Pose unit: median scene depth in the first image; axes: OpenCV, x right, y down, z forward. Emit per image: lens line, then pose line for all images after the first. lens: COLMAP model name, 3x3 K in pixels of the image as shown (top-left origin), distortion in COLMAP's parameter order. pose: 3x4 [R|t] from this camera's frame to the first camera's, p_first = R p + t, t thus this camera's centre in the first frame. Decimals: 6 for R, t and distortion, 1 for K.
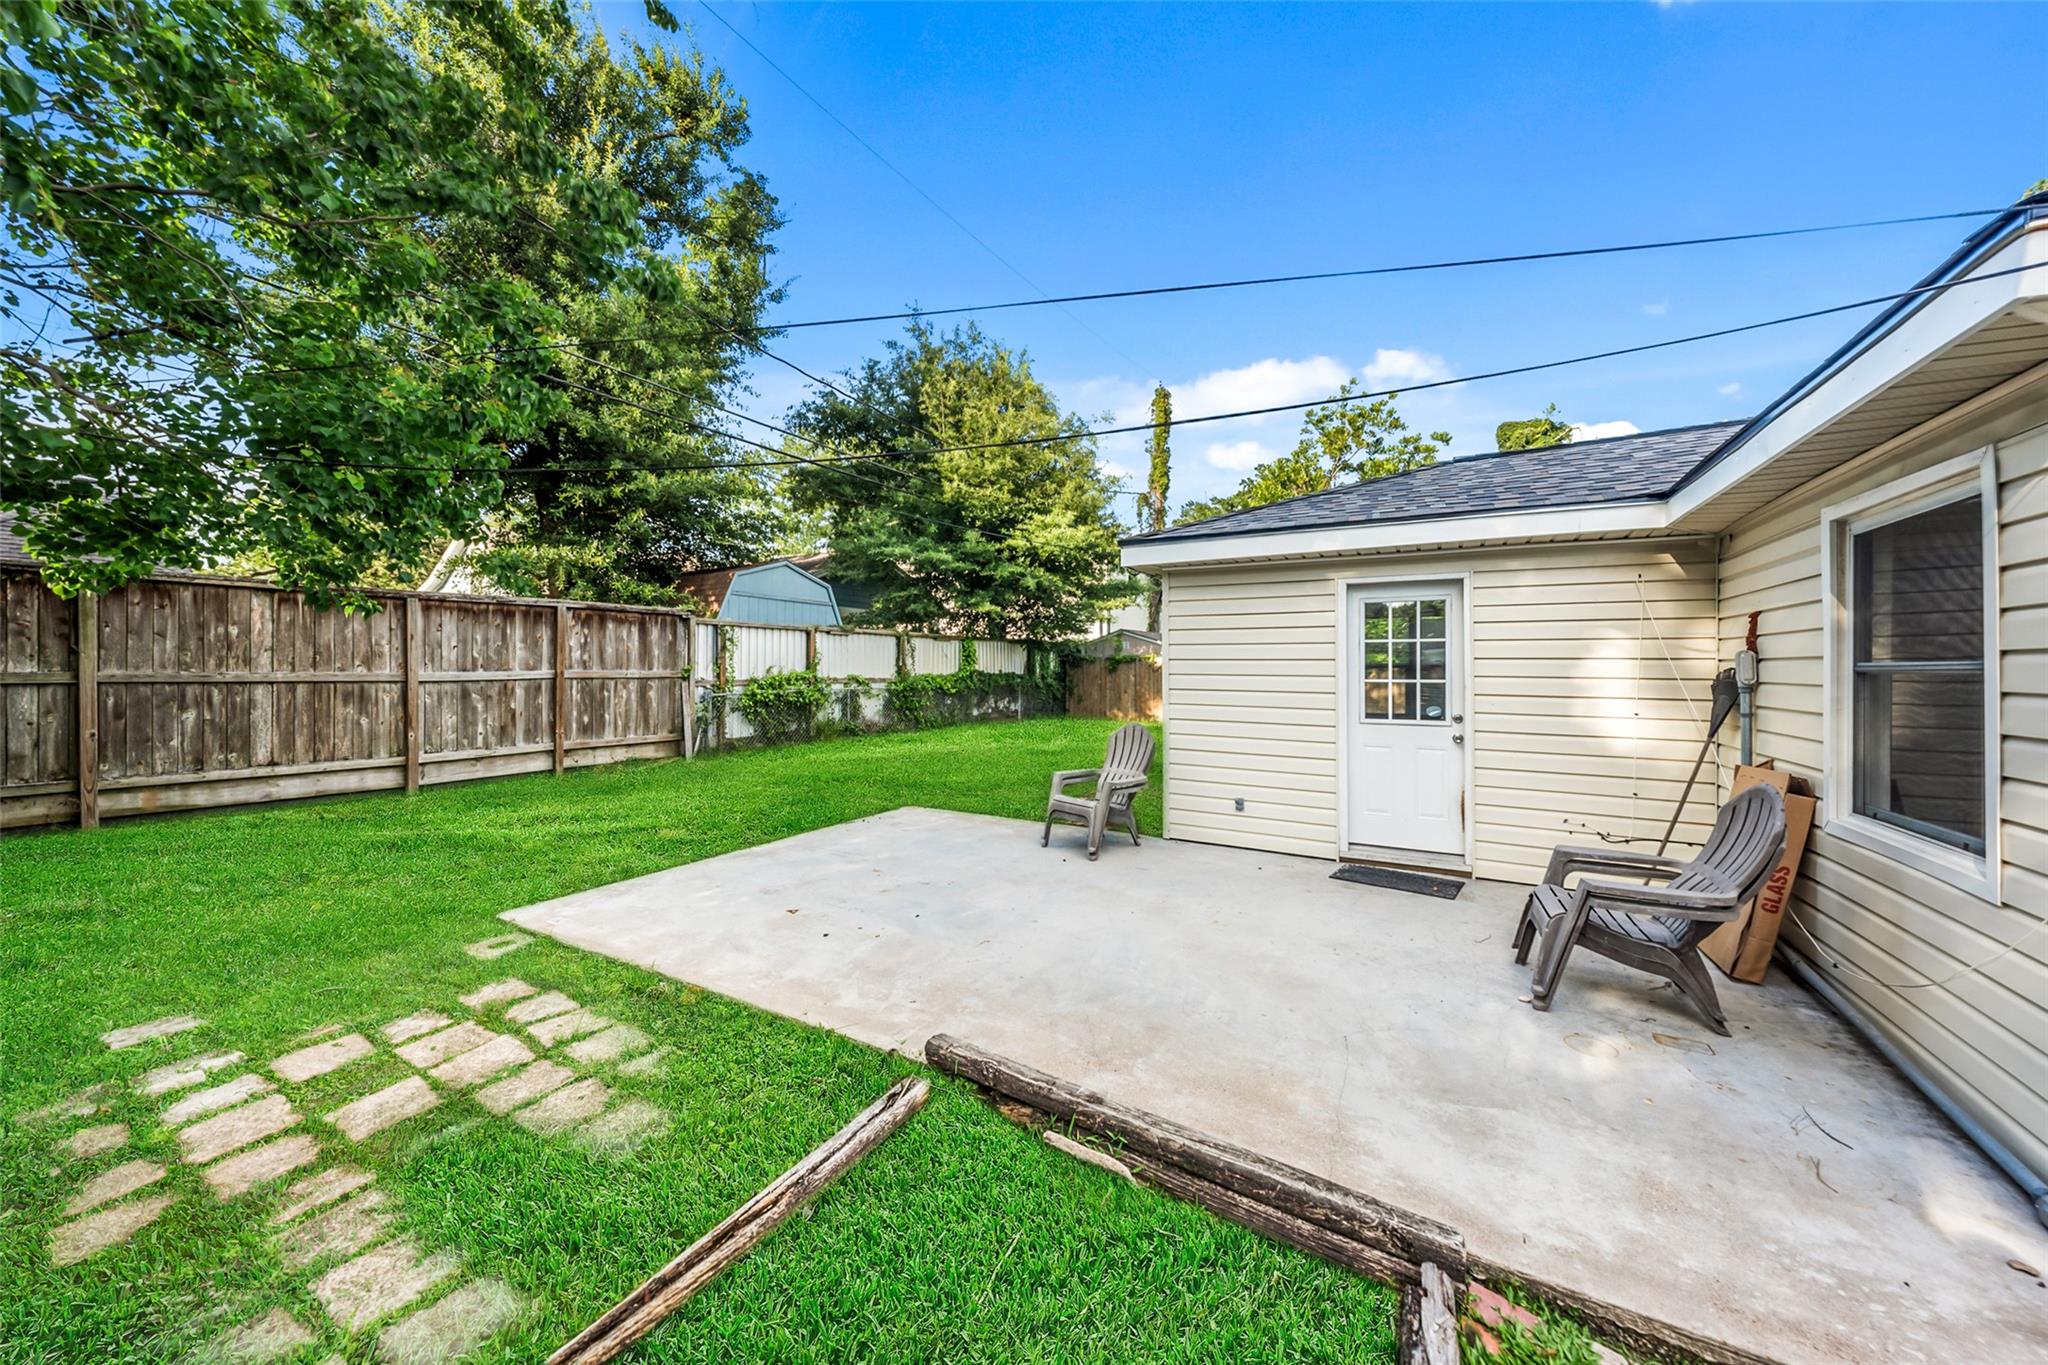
lens RADIAL K [[703.3, 0, 1011.0], [0, 703.3, 678.9], [0, 0, 1]] dist [-0.004063, 0.000407]
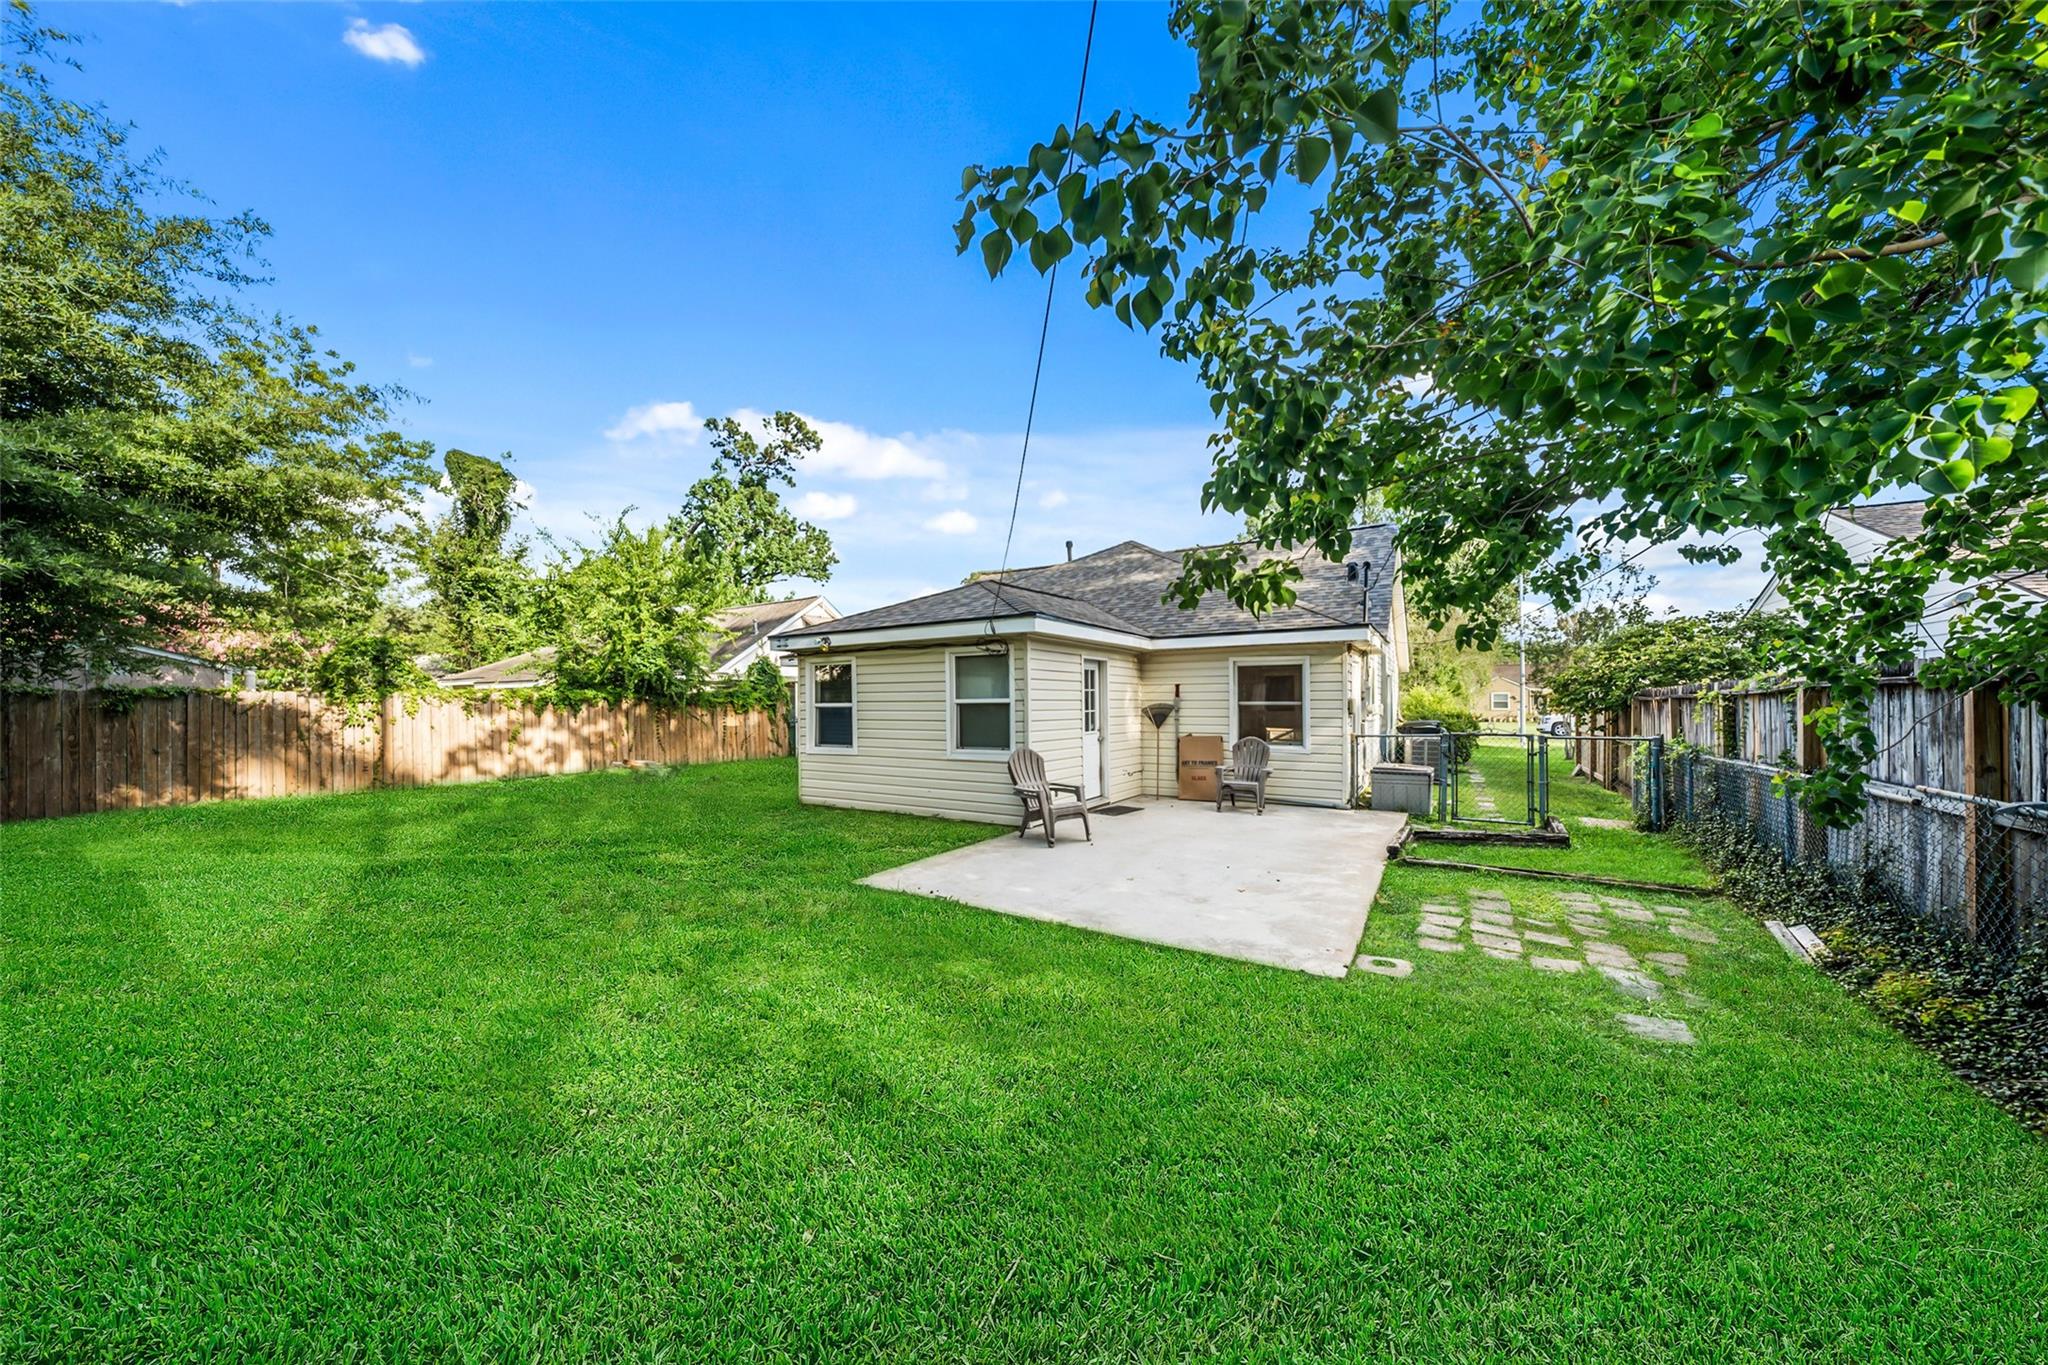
lens RADIAL K [[703.3, 0, 1008.4], [0, 703.3, 683.5], [0, 0, 1]] dist [-0.004063, 0.000407]
pose [[0.042689, 0.017376, 0.998937, -2.148071], [0.009600, 0.999795, -0.017801, -0.056506], [-0.999042, 0.010350, 0.042514, 1.772657]]
